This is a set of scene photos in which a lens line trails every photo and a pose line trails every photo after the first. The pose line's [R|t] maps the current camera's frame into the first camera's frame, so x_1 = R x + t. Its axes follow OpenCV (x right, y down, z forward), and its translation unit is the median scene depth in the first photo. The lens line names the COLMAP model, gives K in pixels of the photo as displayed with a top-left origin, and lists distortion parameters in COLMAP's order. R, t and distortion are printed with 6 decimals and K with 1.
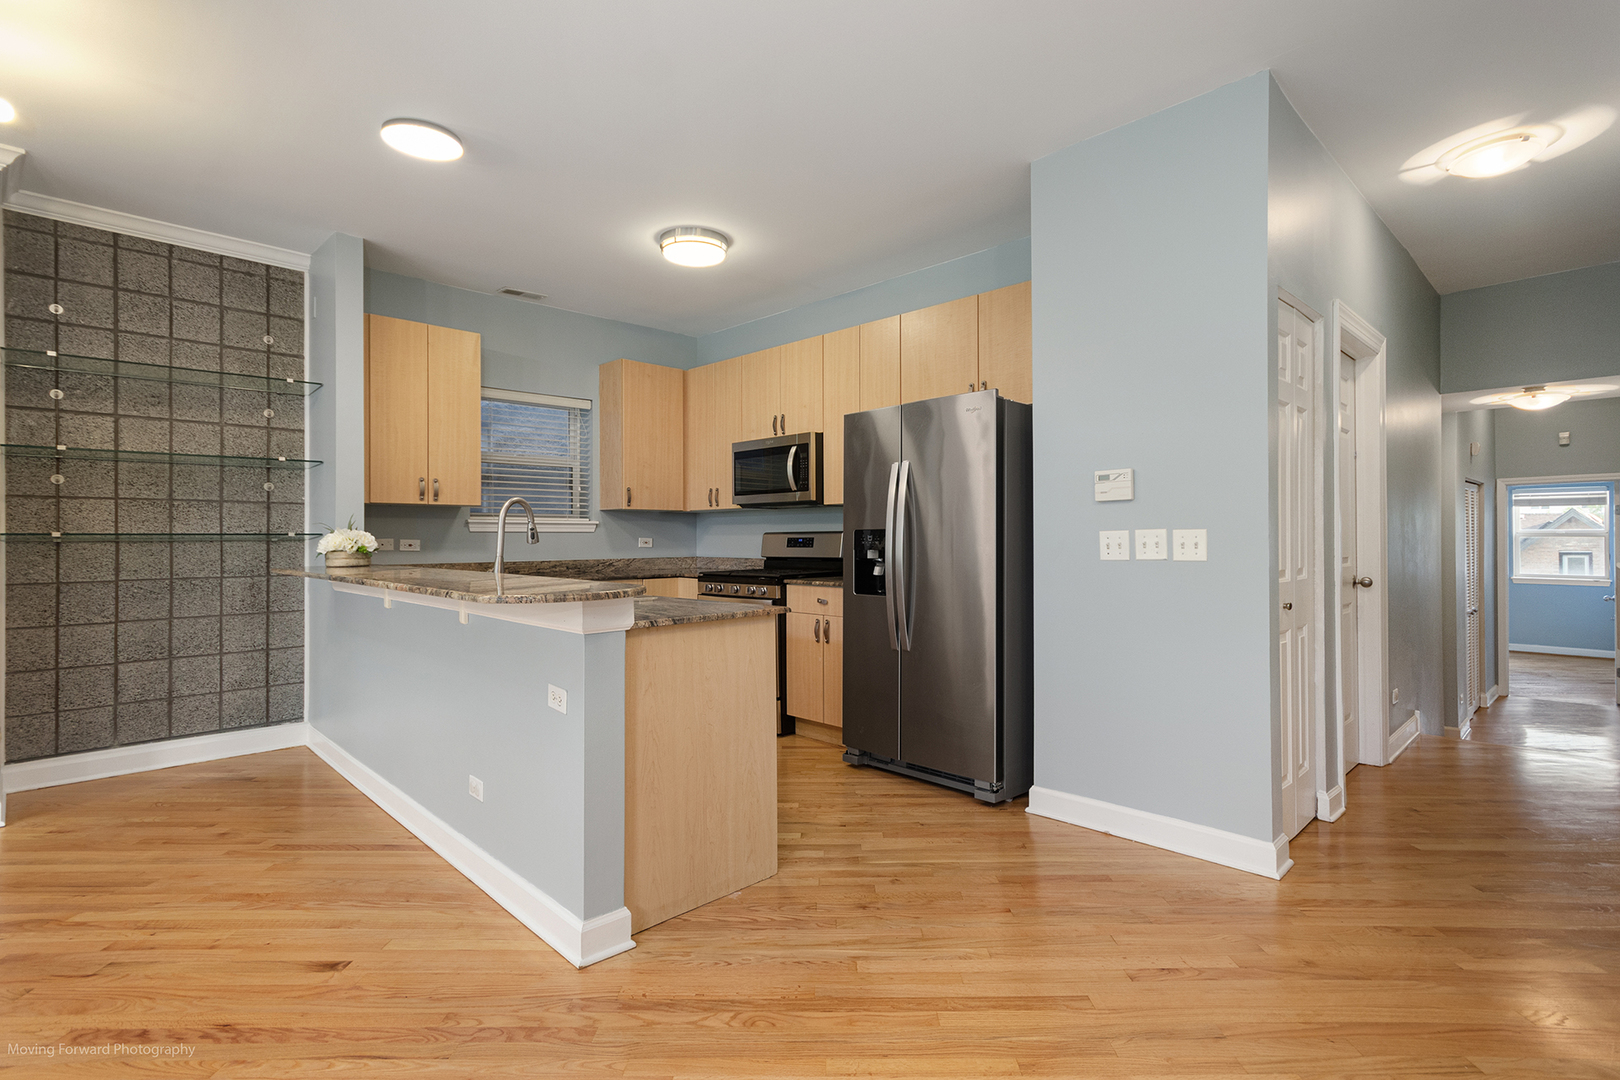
lens RADIAL K [[772.5, 0, 801.3], [0, 772.5, 533.2], [0, 0, 1]] dist [0.017198, 0.000520]
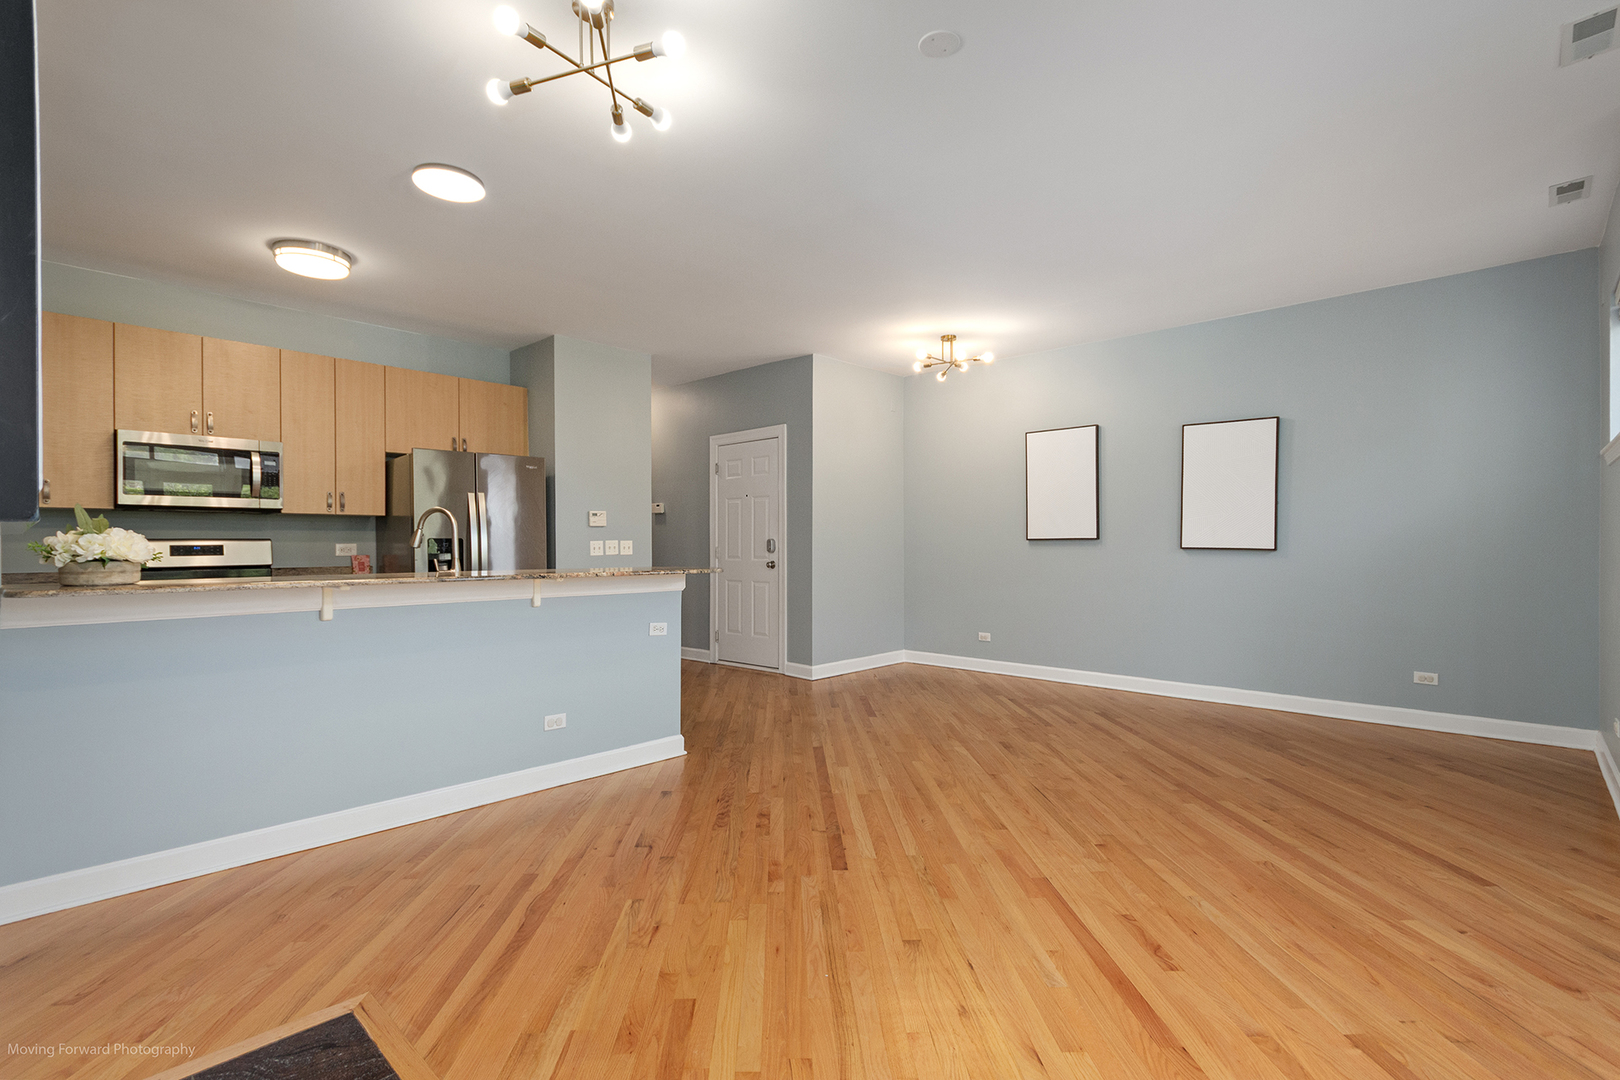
lens RADIAL K [[758.4, 0, 801.9], [0, 758.4, 542.0], [0, 0, 1]] dist [0.001590, 0.000254]
pose [[-0.042817, 0.008627, 0.999046, -1.166846], [0.000255, 0.999963, -0.008624, 0.012386], [-0.999083, -0.000114, -0.042817, 0.402416]]
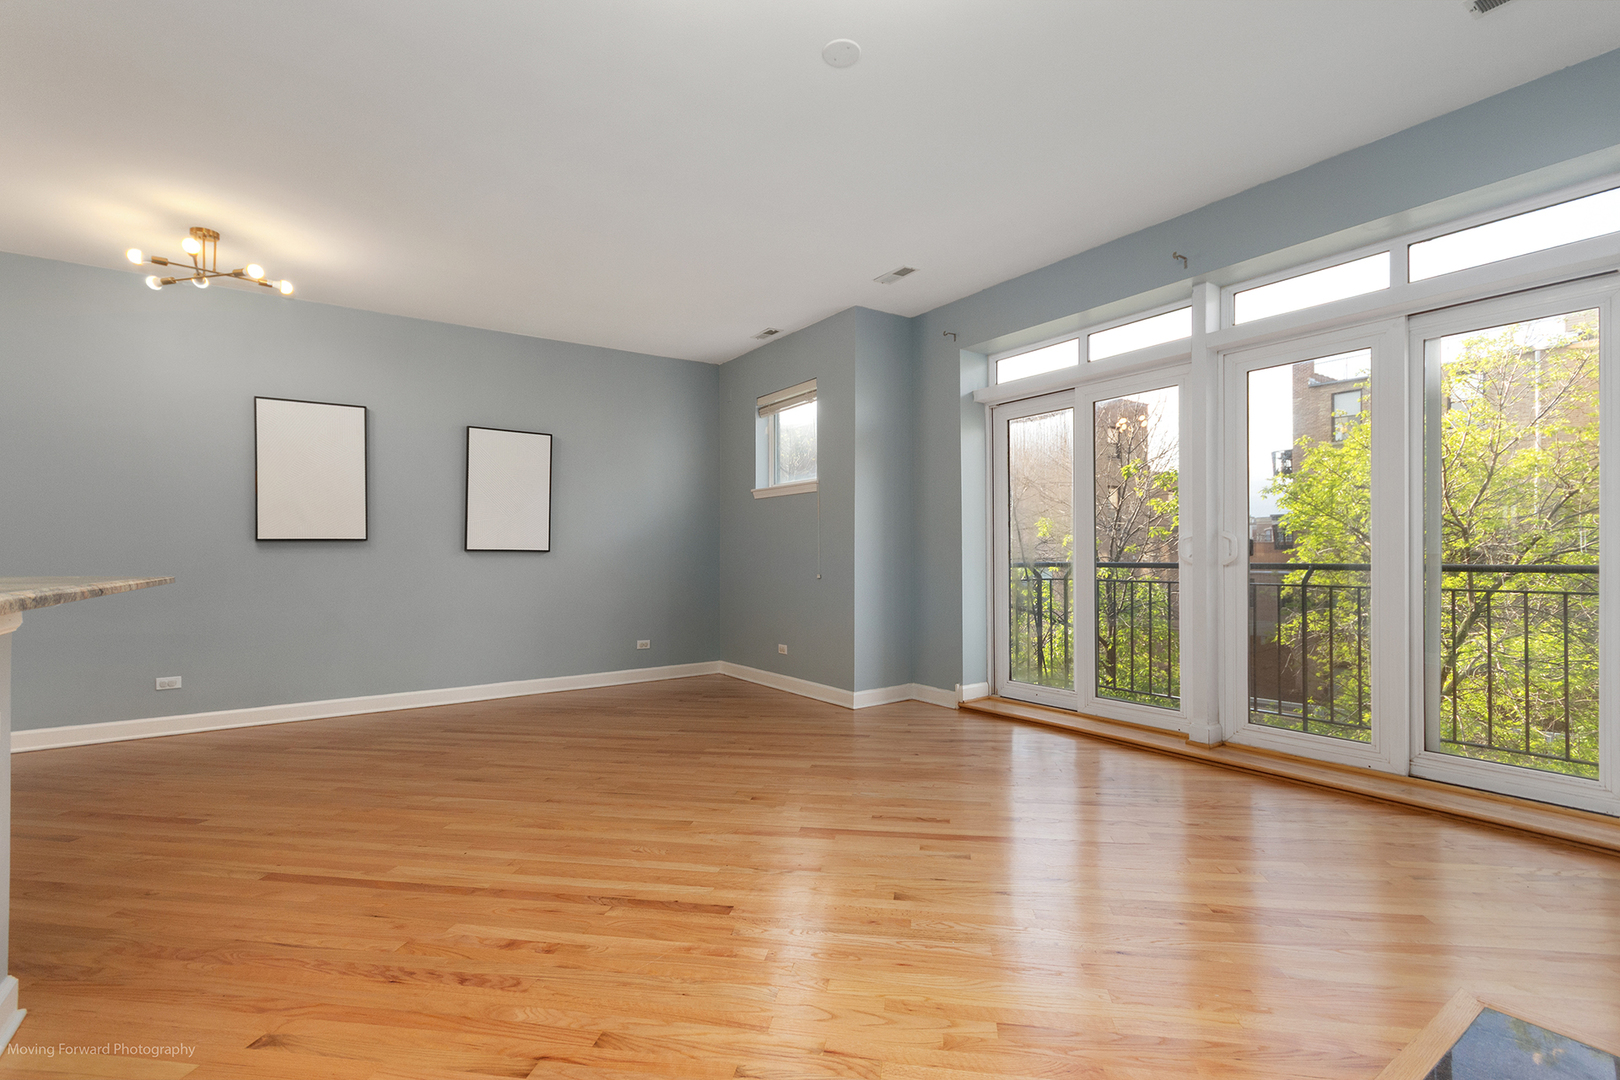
lens RADIAL K [[745.2, 0, 818.7], [0, 745.2, 564.3], [0, 0, 1]] dist [-0.000708, 0.000474]
pose [[-0.989310, 0.011342, 0.145388, -0.661821], [0.013033, 0.999858, 0.010684, 0.030149], [-0.145246, 0.012464, -0.989317, 0.867343]]
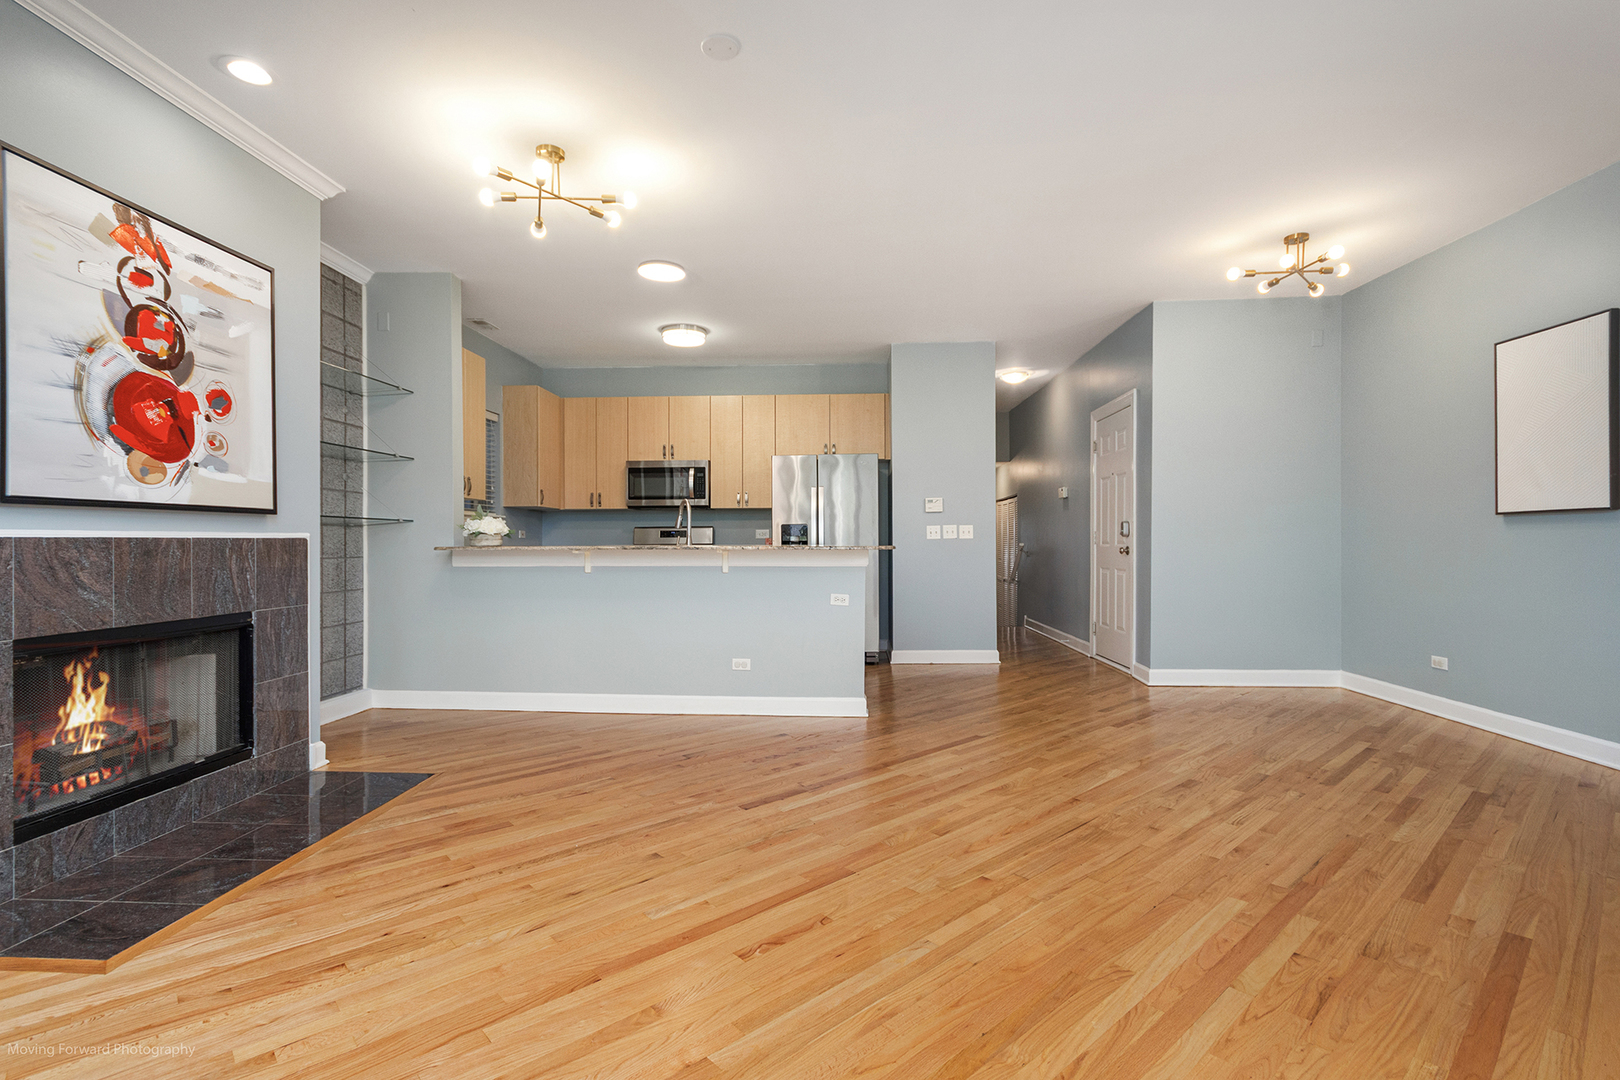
lens RADIAL K [[754.7, 0, 794.2], [0, 754.7, 540.1], [0, 0, 1]] dist [0.003802, 0.000513]
pose [[0.739143, 0.003586, 0.673539, -0.969431], [-0.003136, 0.999993, -0.001883, 0.031561], [-0.673541, -0.000720, 0.739149, -0.228488]]
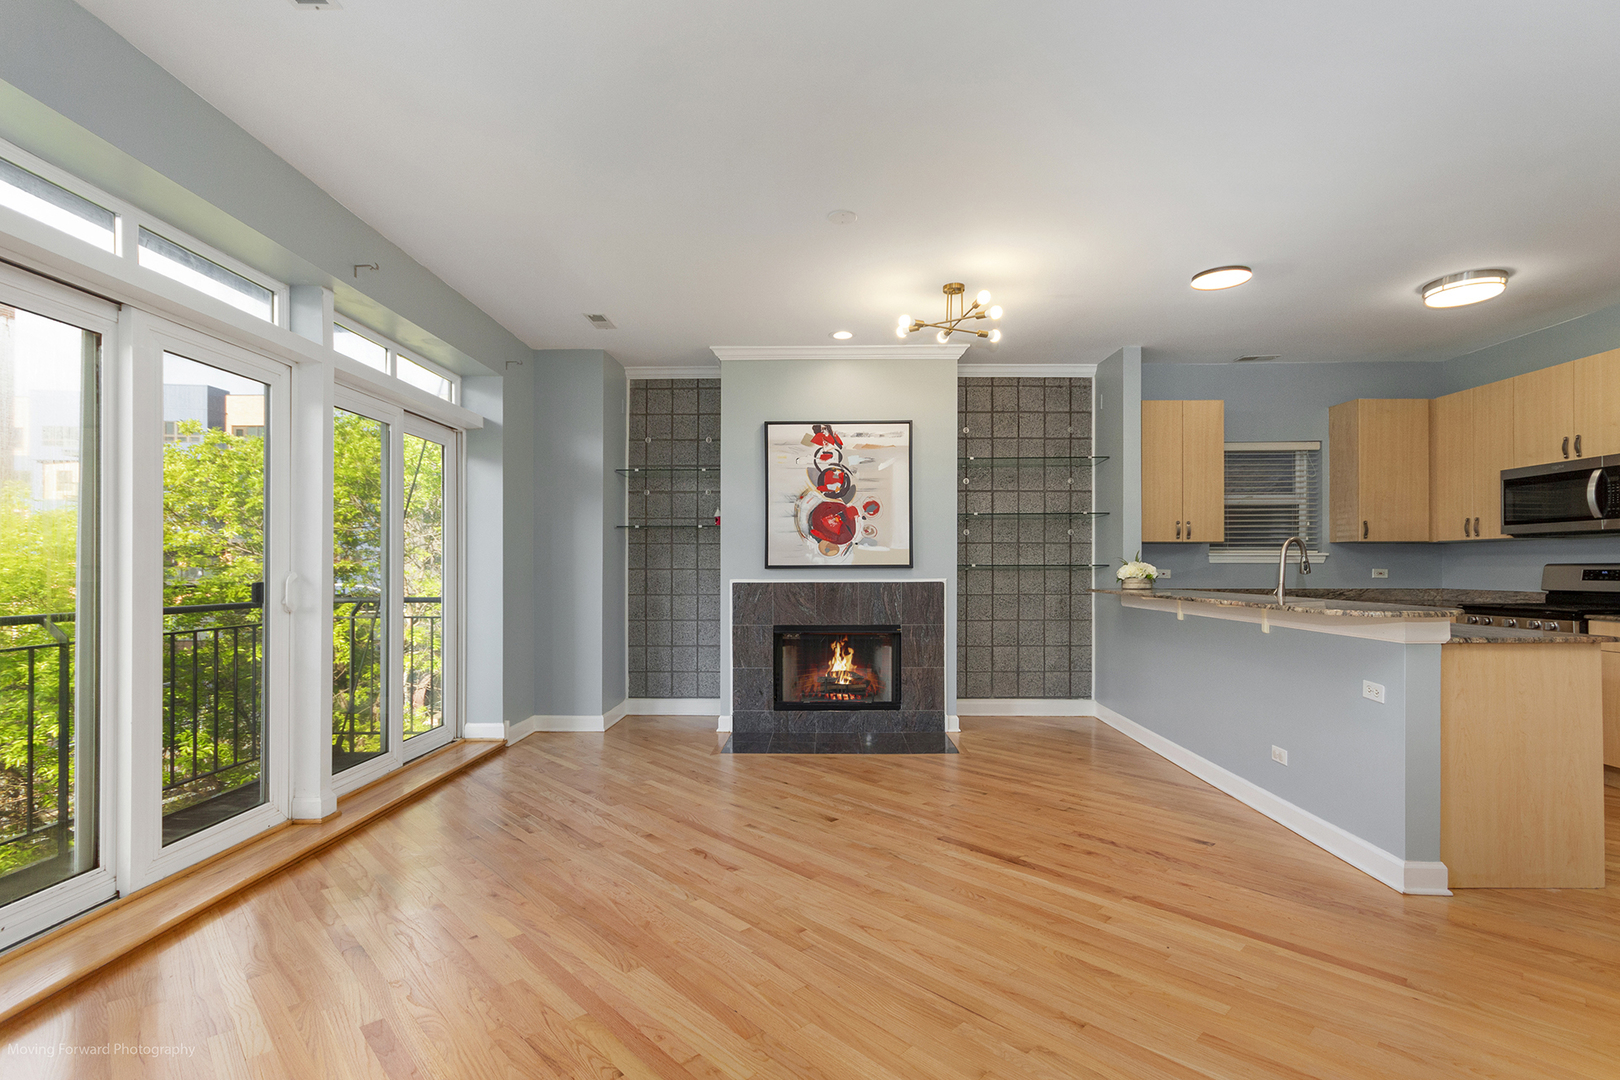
lens RADIAL K [[745.2, 0, 818.7], [0, 745.2, 564.3], [0, 0, 1]] dist [-0.000708, 0.000474]
pose [[0.710688, 0.000720, -0.703507, -0.050945], [0.000937, 0.999998, 0.001970, -0.003861], [0.703507, -0.002060, 0.710685, -0.311410]]
